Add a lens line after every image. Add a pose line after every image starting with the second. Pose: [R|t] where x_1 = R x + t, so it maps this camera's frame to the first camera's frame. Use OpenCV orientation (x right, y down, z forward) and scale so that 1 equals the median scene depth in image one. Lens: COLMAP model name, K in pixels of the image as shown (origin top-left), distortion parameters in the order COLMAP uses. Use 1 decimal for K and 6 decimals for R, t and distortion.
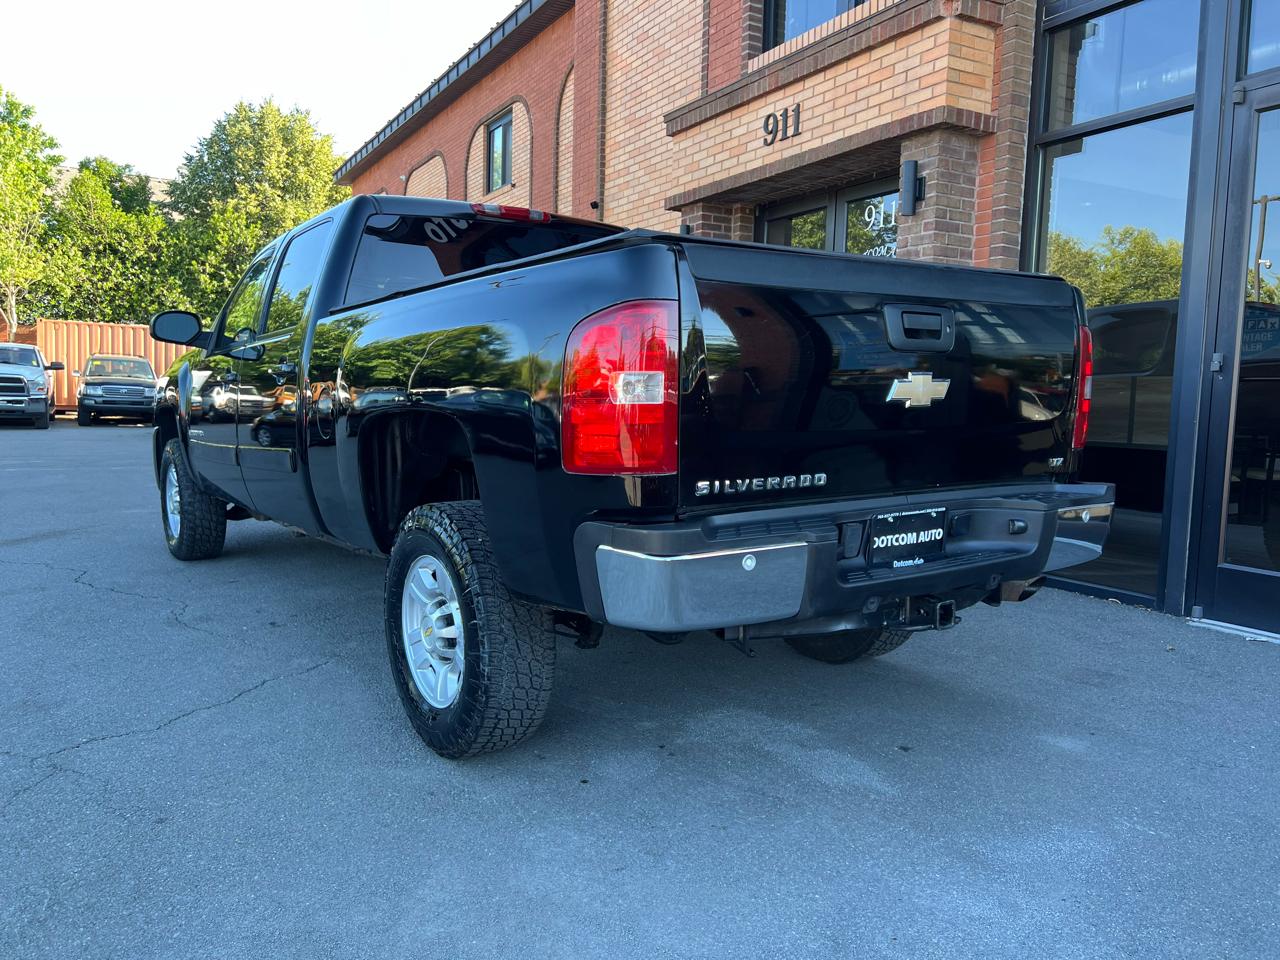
lens RADIAL K [[960.6, 0, 632.2], [0, 960.6, 476.7], [0, 0, 1]] dist [0.038127, -0.038441]
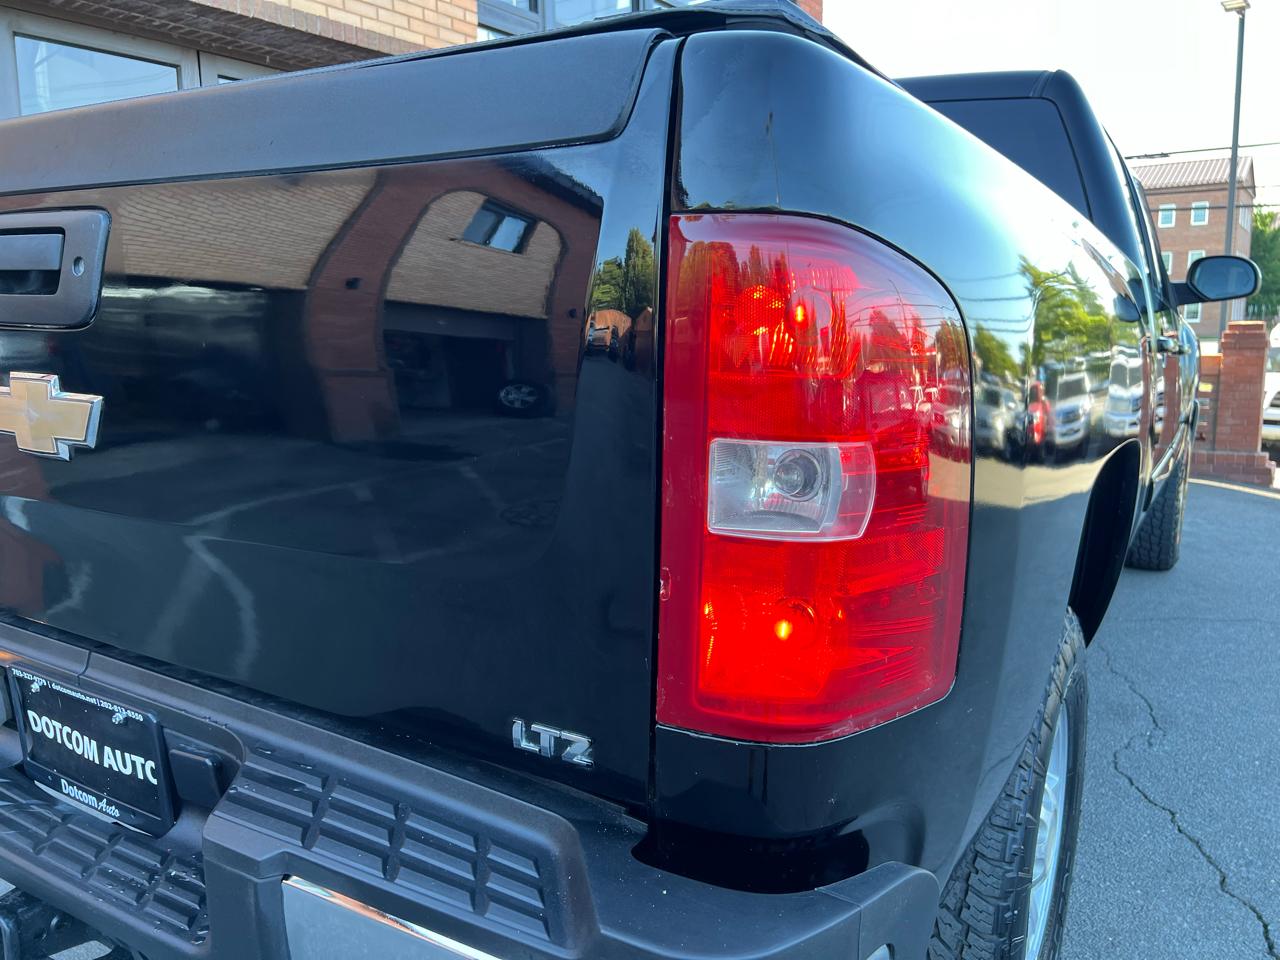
lens RADIAL K [[978.2, 0, 649.5], [0, 978.2, 480.8], [0, 0, 1]] dist [-0.002246, -0.007437]
pose [[-0.438891, -0.160509, 0.884088, -0.633081], [0.080002, 0.973028, 0.216372, -0.131700], [-0.894972, 0.165693, -0.414212, 1.120329]]
